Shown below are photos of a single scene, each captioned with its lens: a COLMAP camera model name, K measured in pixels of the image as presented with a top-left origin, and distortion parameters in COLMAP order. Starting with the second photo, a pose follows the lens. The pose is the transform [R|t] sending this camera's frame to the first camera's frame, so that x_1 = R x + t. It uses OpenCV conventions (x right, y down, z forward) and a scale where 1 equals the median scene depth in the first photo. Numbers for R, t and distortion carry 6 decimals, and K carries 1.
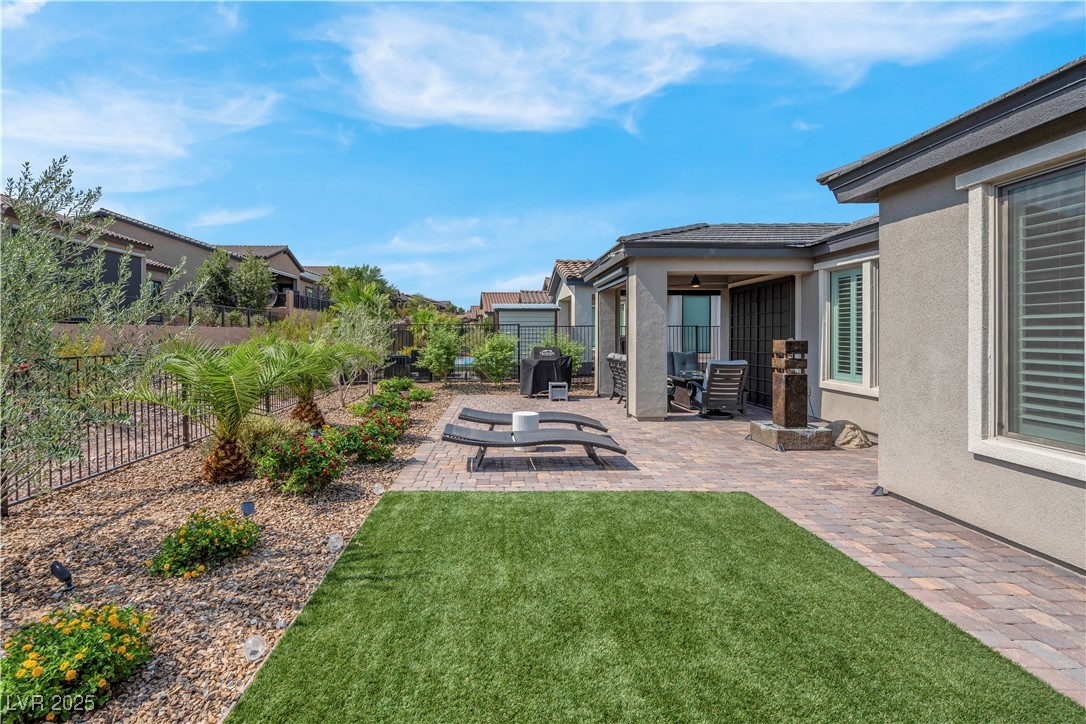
lens RADIAL K [[520.1, 0, 540.9], [0, 520.1, 332.7], [0, 0, 1]] dist [-0.002387, -0.000436]
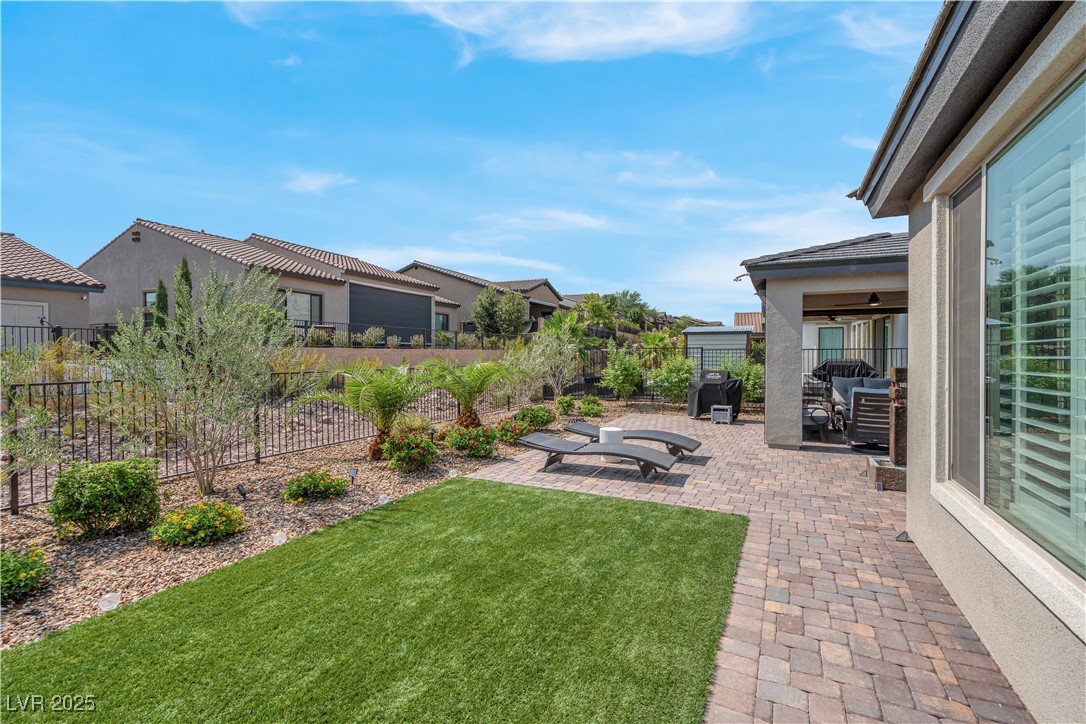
lens RADIAL K [[501.0, 0, 543.0], [0, 501.0, 362.0], [0, 0, 1]] dist [-0.003166, -0.000228]
pose [[0.894802, 0.008859, -0.446375, 0.380605], [-0.002033, 0.999874, 0.015769, -0.008018], [0.446458, -0.013203, 0.894707, -0.041842]]
